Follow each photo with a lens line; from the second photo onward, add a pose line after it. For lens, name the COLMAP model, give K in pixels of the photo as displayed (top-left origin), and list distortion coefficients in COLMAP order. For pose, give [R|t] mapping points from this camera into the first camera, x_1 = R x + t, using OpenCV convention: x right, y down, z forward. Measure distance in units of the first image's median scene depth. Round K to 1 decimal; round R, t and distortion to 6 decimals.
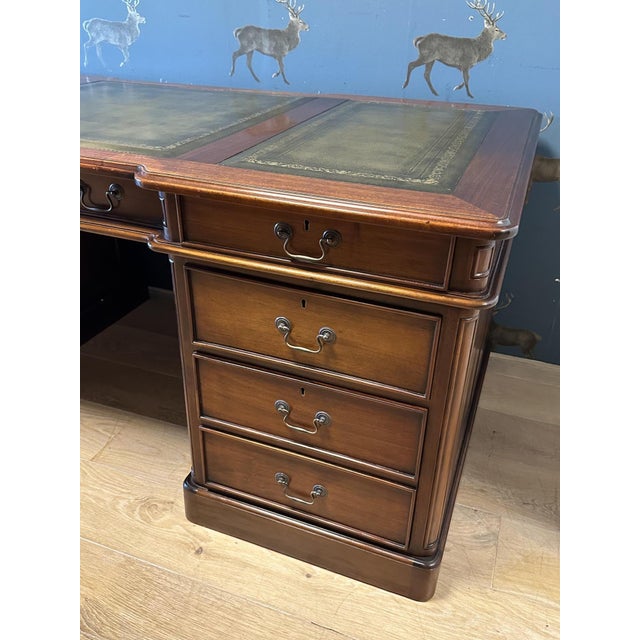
lens RADIAL K [[570.6, 0, 319.7], [0, 570.6, 321.6], [0, 0, 1]] dist [0.144503, -0.257373]
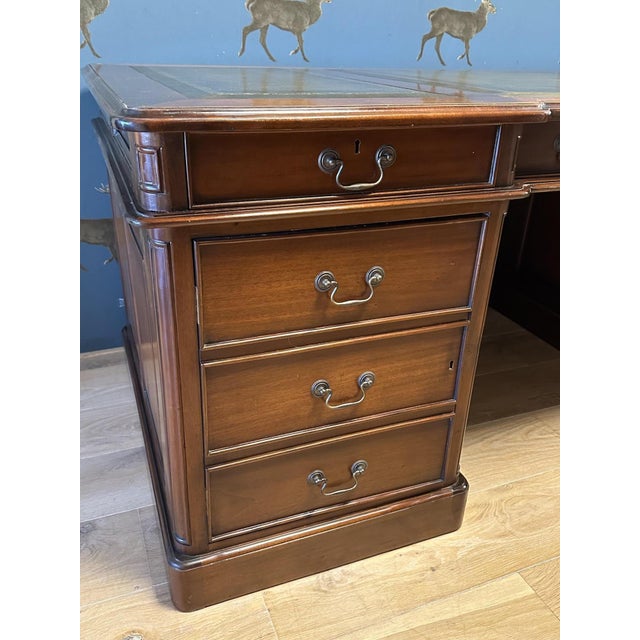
lens RADIAL K [[570.6, 0, 319.7], [0, 570.6, 321.6], [0, 0, 1]] dist [0.144503, -0.257373]
pose [[0.735030, -0.295310, 0.610346, -1.118773], [0.316690, 0.945474, 0.076073, -0.158861], [-0.599531, 0.137375, 0.788473, 0.455453]]
